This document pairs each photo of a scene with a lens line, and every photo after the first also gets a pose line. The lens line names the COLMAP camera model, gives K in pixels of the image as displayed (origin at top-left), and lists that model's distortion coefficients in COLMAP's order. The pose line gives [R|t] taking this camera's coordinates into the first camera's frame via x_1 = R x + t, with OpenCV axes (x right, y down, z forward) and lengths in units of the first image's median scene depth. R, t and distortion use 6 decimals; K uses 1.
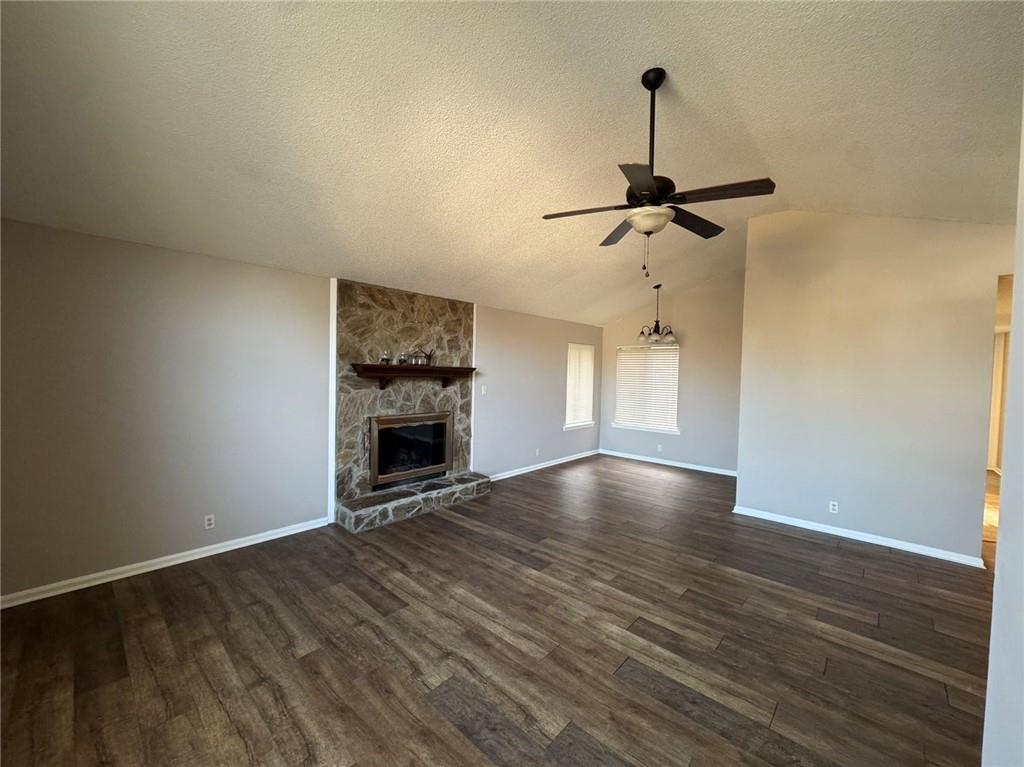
lens RADIAL K [[404.2, 0, 512.0], [0, 404.2, 383.5], [0, 0, 1]] dist [0.001084, 0.000148]
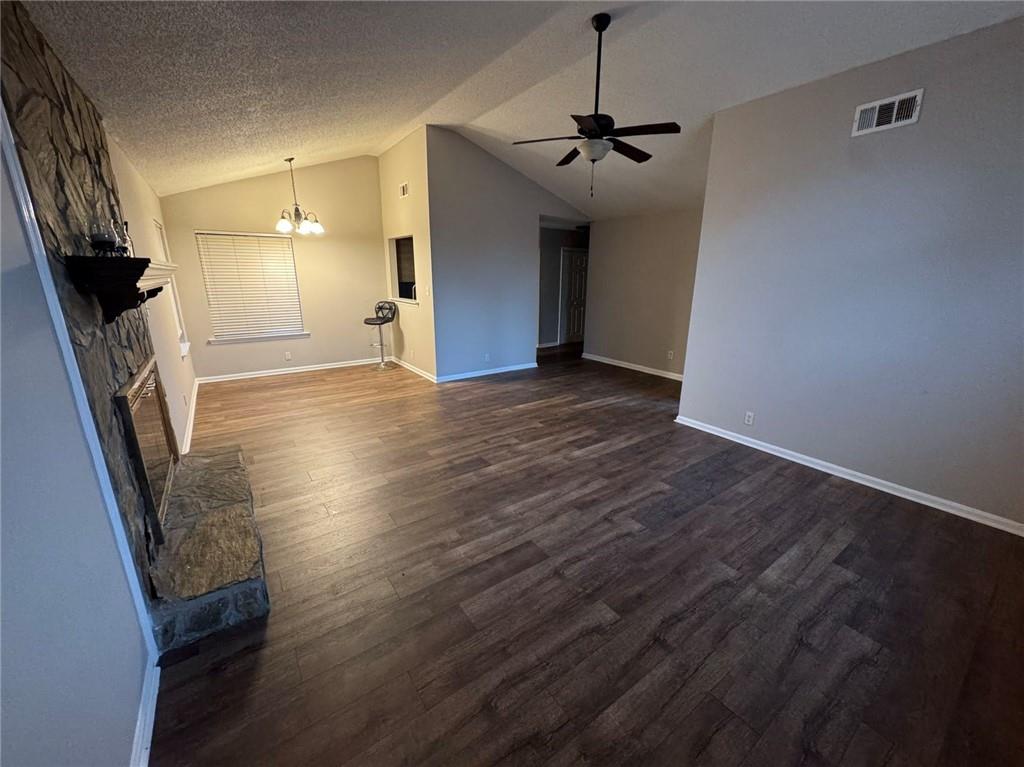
lens RADIAL K [[404.2, 0, 512.0], [0, 404.2, 383.5], [0, 0, 1]] dist [0.001084, 0.000148]
pose [[0.209706, -0.277123, 0.937671, -1.021826], [0.025801, 0.960229, 0.278020, -0.048178], [-0.977424, -0.034110, 0.208516, 0.860832]]
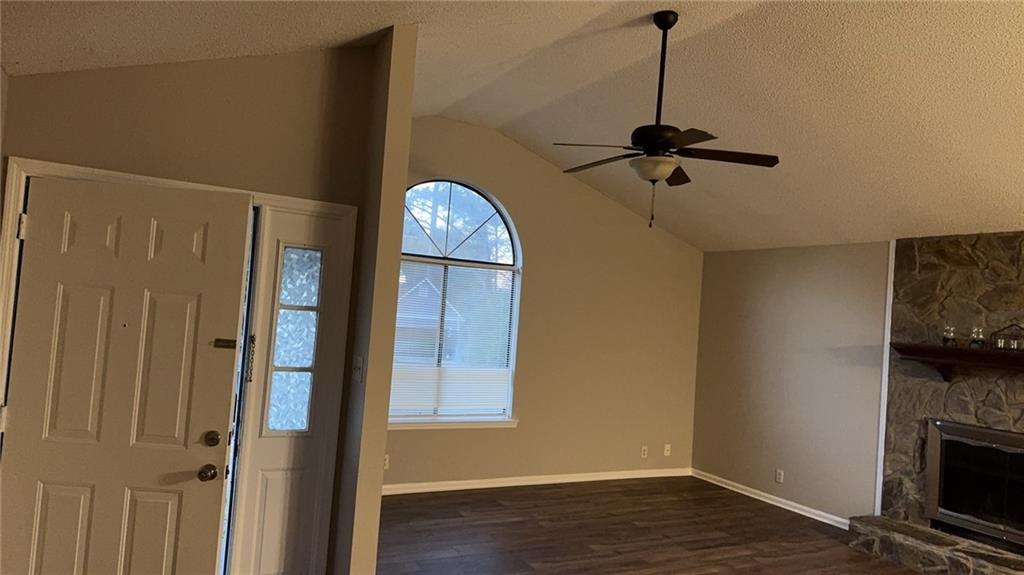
lens RADIAL K [[694.9, 0, 512.0], [0, 694.9, 287.5], [0, 0, 1]] dist [-0.007700, -0.002479]
pose [[-0.321506, -0.079717, -0.943546, 1.708567], [-0.111449, 0.992710, -0.045896, -0.013931], [0.940326, 0.090401, -0.328046, 1.095563]]
